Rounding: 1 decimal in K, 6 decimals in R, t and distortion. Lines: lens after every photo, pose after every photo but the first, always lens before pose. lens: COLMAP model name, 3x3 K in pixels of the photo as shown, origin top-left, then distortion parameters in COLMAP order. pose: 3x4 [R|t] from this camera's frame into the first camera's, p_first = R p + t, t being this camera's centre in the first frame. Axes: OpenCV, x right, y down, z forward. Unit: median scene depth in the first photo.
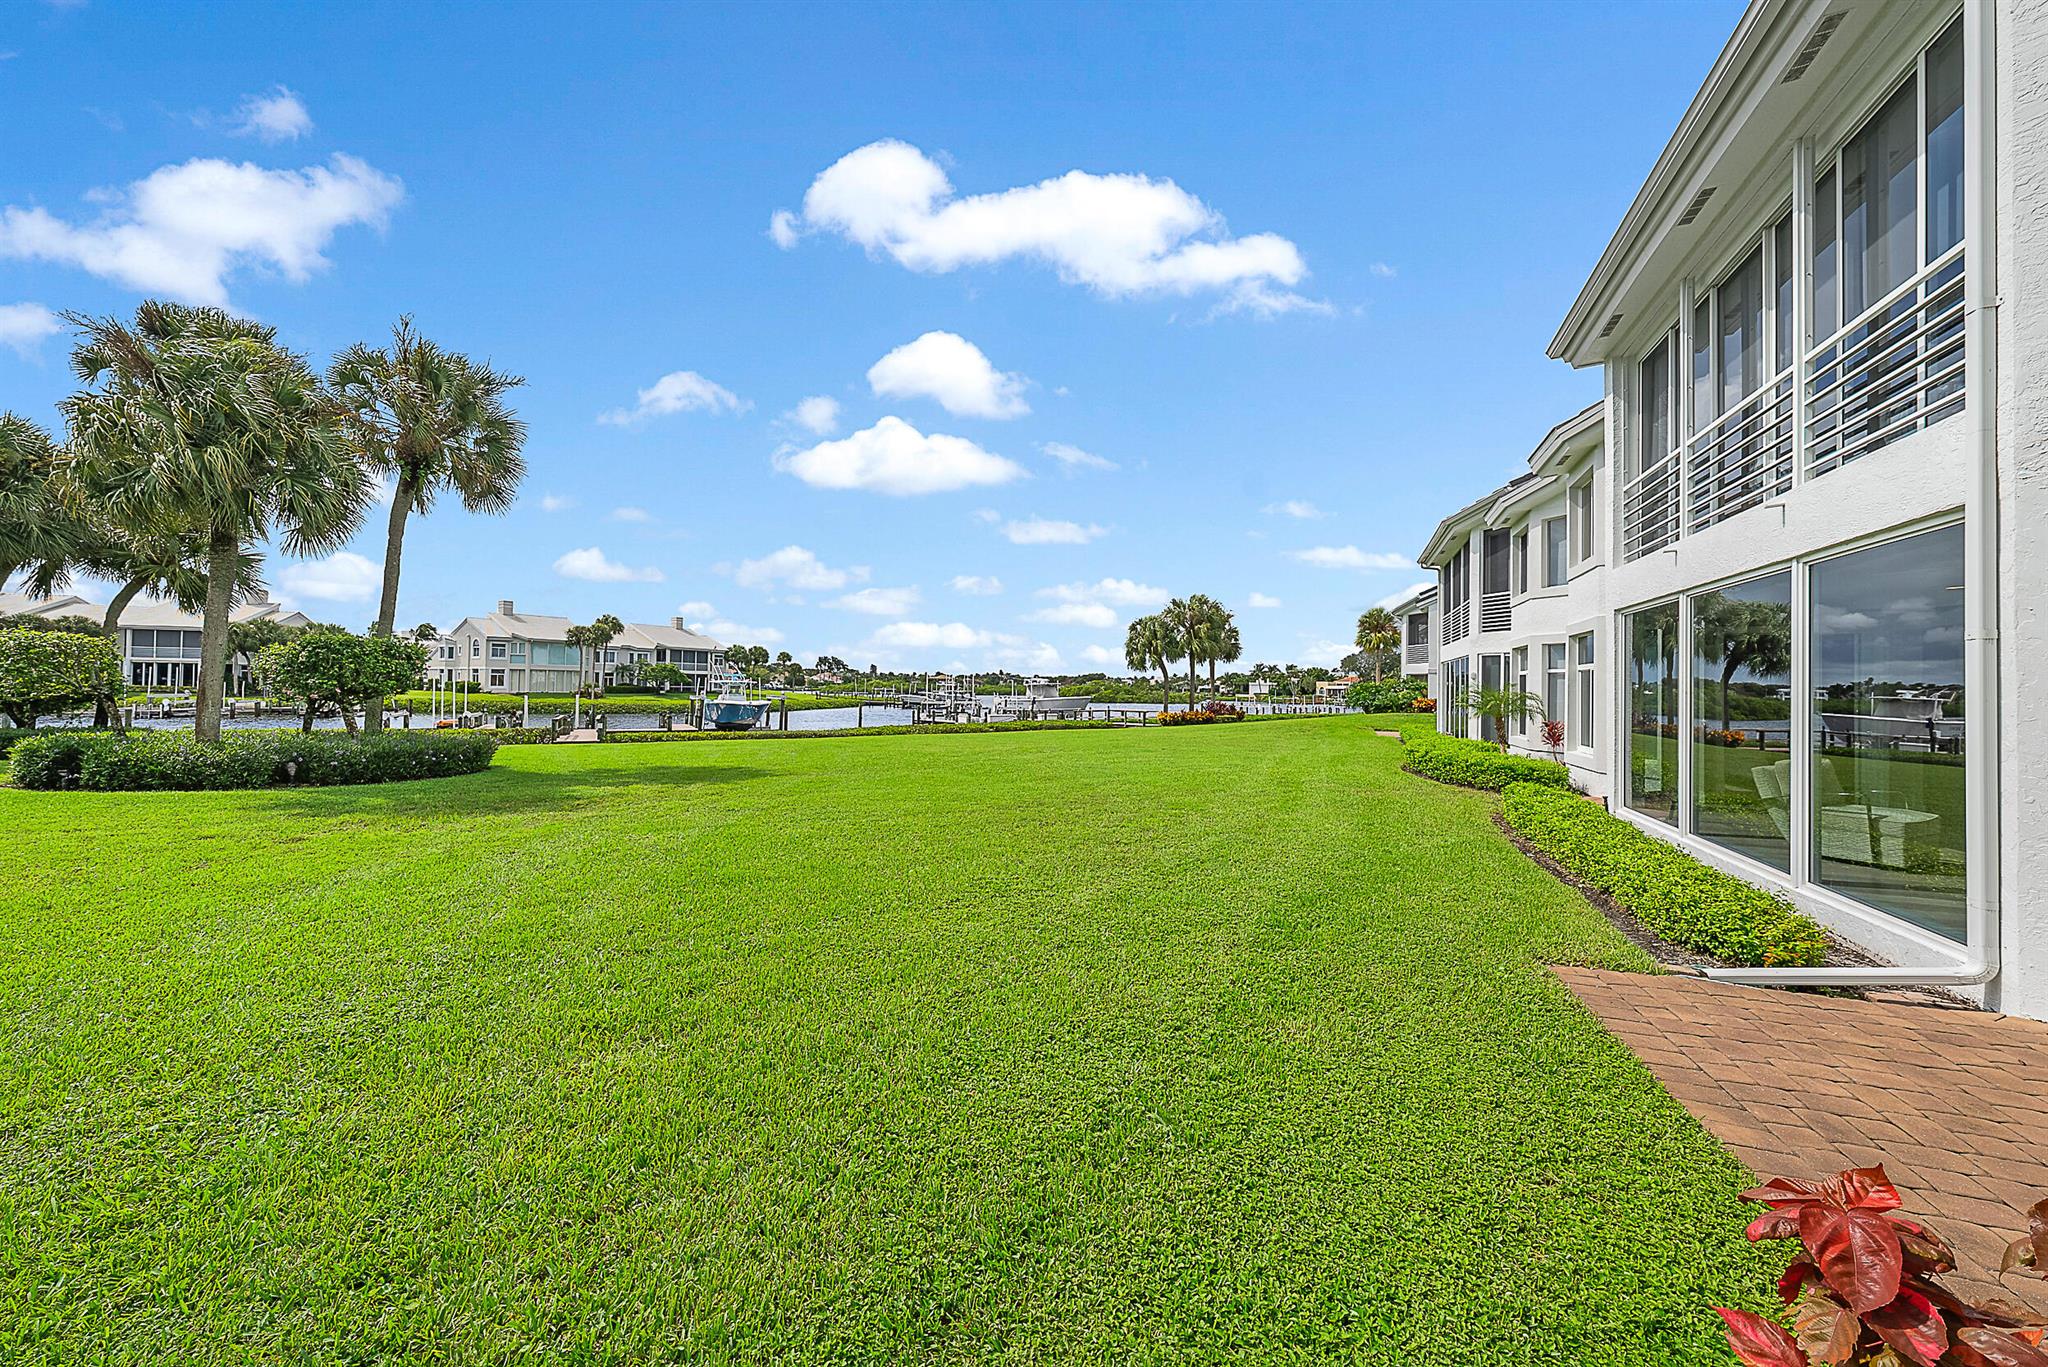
lens RADIAL K [[730.5, 0, 1044.7], [0, 730.5, 681.2], [0, 0, 1]] dist [-0.001001, 0.000062]
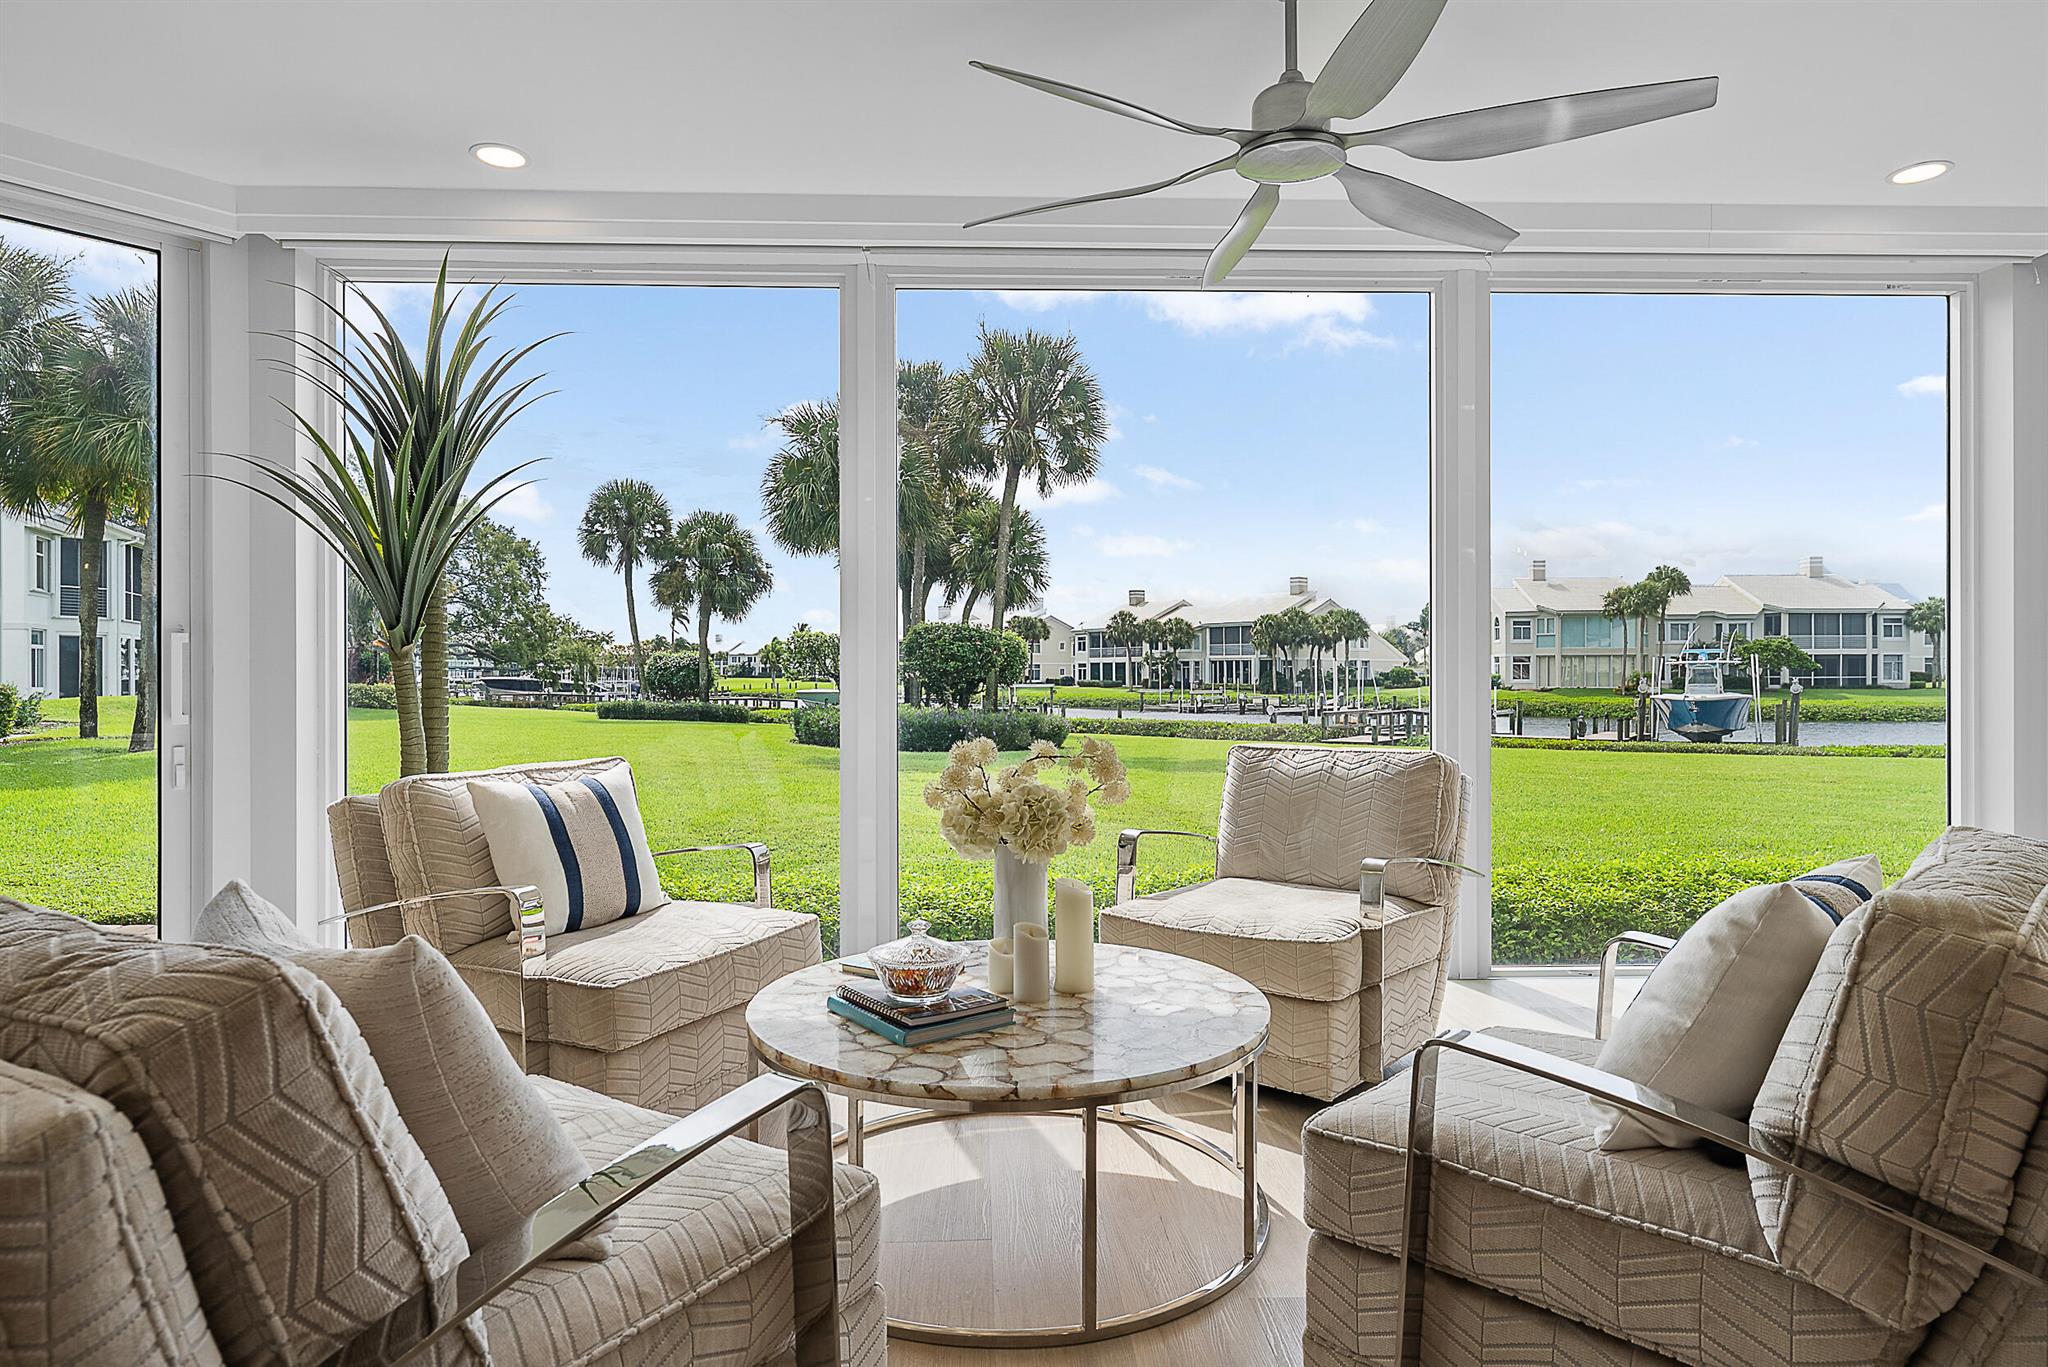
lens RADIAL K [[1177.7, 0, 1039.9], [0, 1177.7, 677.4], [0, 0, 1]] dist [0.007631, -0.000932]
pose [[0.398829, -0.016004, -0.916886, 0.141718], [0.017749, 0.999795, -0.009731, 0.007560], [0.916854, -0.012393, 0.399031, 0.078293]]
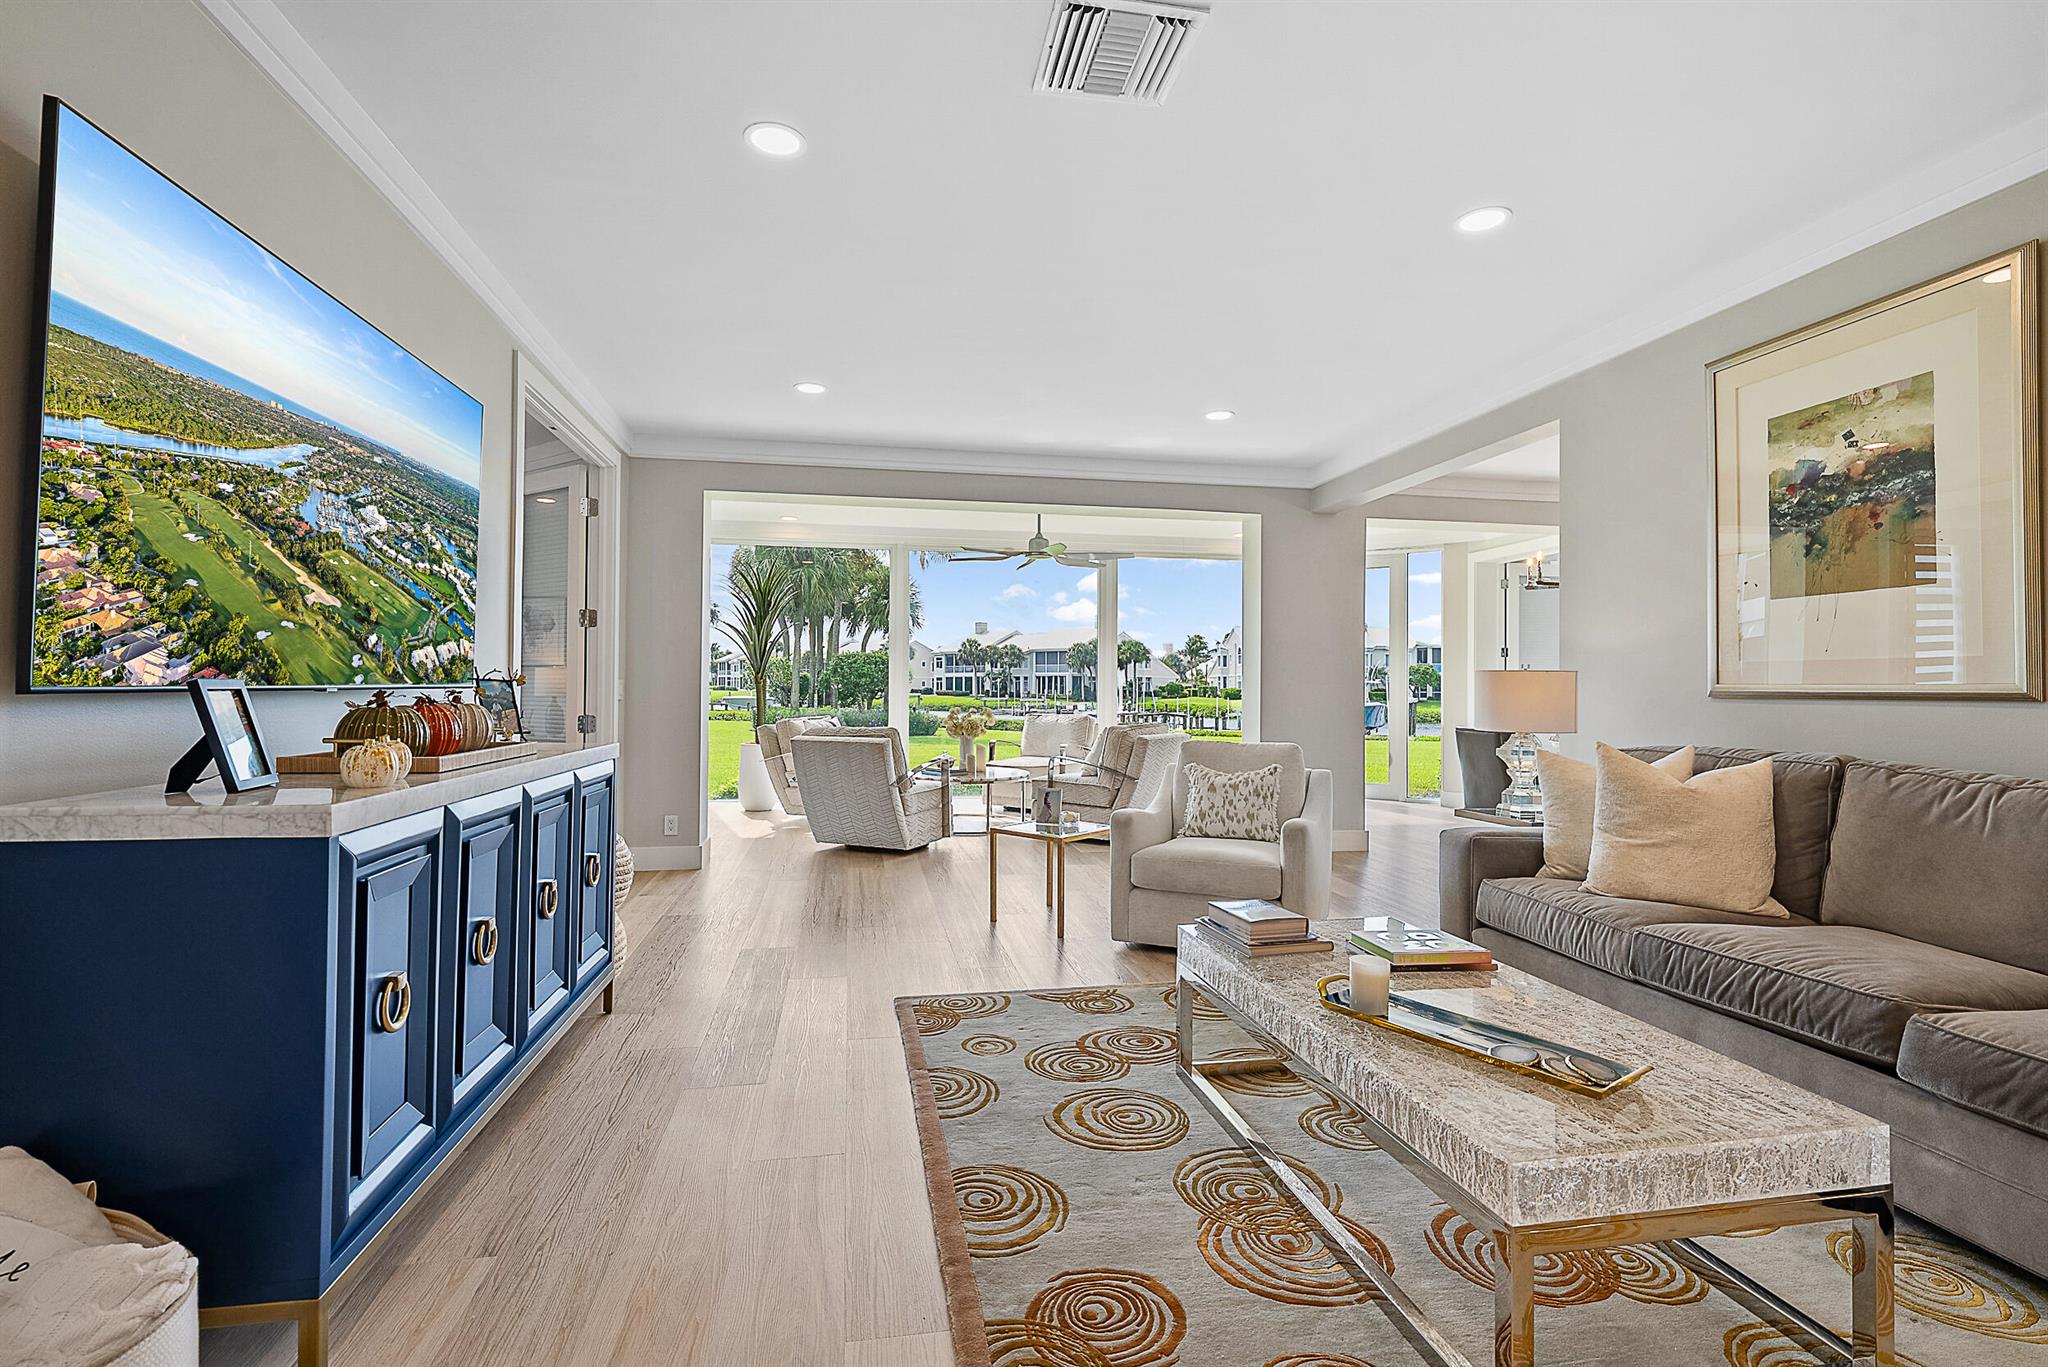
lens RADIAL K [[941.8, 0, 1051.4], [0, 941.8, 684.4], [0, 0, 1]] dist [0.024763, -0.002118]
pose [[0.538573, -0.015159, -0.842442, 0.208492], [0.010098, 0.999882, -0.011537, 0.007752], [0.842518, -0.002293, 0.538663, 0.040089]]
